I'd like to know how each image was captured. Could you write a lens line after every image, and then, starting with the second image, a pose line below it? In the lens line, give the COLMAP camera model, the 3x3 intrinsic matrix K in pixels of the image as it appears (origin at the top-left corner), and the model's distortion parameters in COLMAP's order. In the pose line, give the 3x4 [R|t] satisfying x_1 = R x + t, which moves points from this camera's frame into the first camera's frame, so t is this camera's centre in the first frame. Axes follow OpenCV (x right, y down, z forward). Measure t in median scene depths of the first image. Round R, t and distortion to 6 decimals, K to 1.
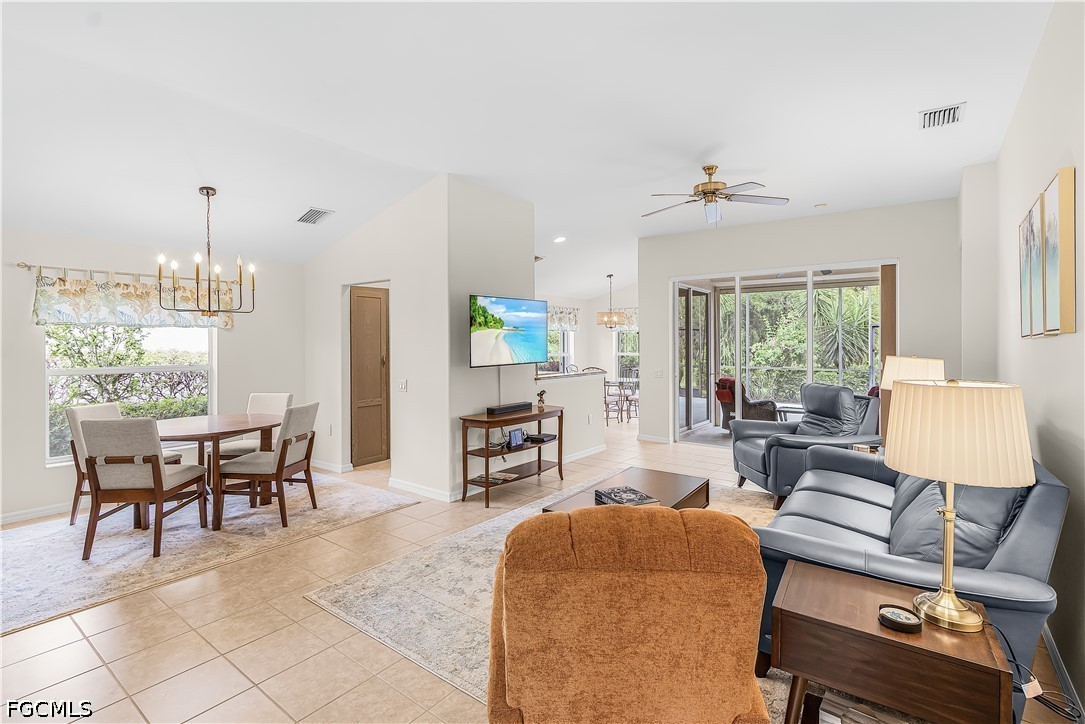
lens RADIAL K [[507.1, 0, 543.3], [0, 507.1, 336.4], [0, 0, 1]] dist [0.002678, 0.000561]
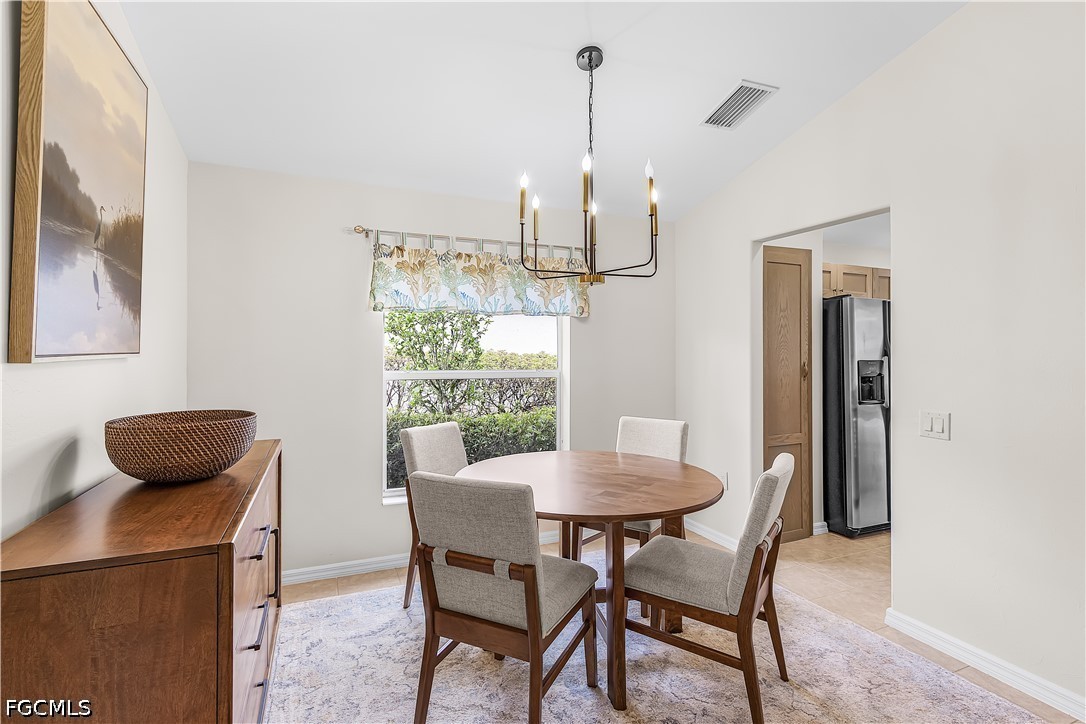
lens RADIAL K [[507.6, 0, 543.8], [0, 507.6, 336.4], [0, 0, 1]] dist [0.002678, 0.000561]
pose [[0.870438, -0.008013, -0.492212, -0.364776], [0.000090, 0.999870, -0.016119, 0.022524], [0.492277, 0.013986, 0.870326, 0.417937]]
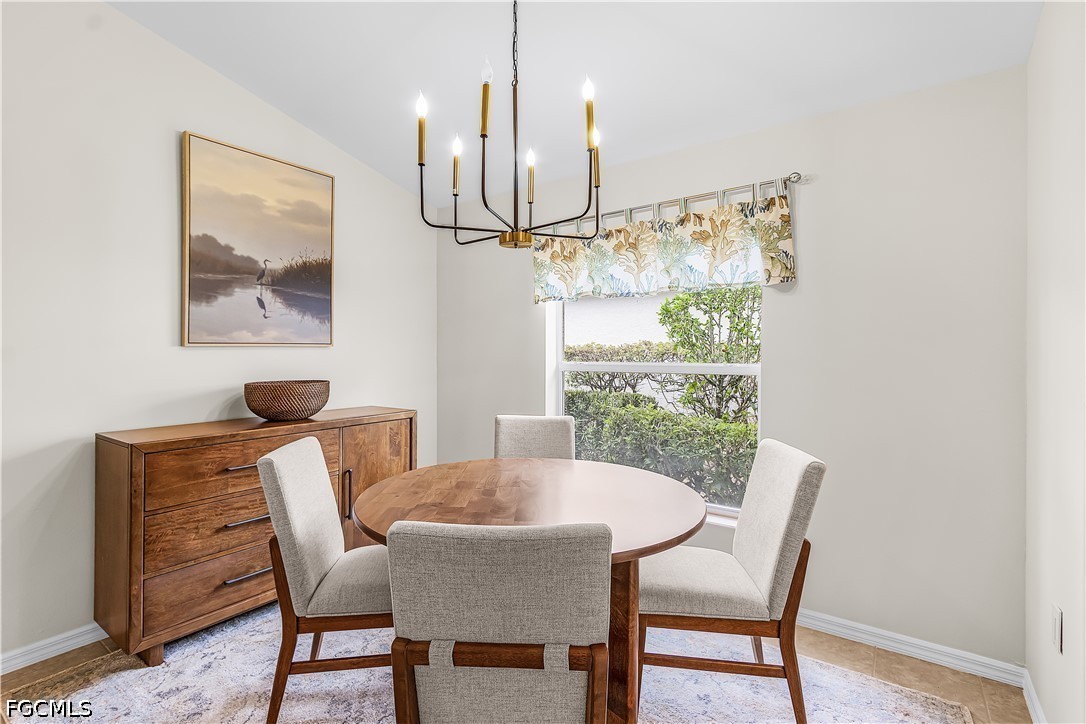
lens RADIAL K [[507.6, 0, 543.8], [0, 507.6, 336.4], [0, 0, 1]] dist [0.002678, 0.000561]
pose [[0.032101, -0.028548, -0.999077, -0.196341], [0.019372, 0.999422, -0.027935, 0.041661], [0.999297, -0.018458, 0.032635, 0.850418]]
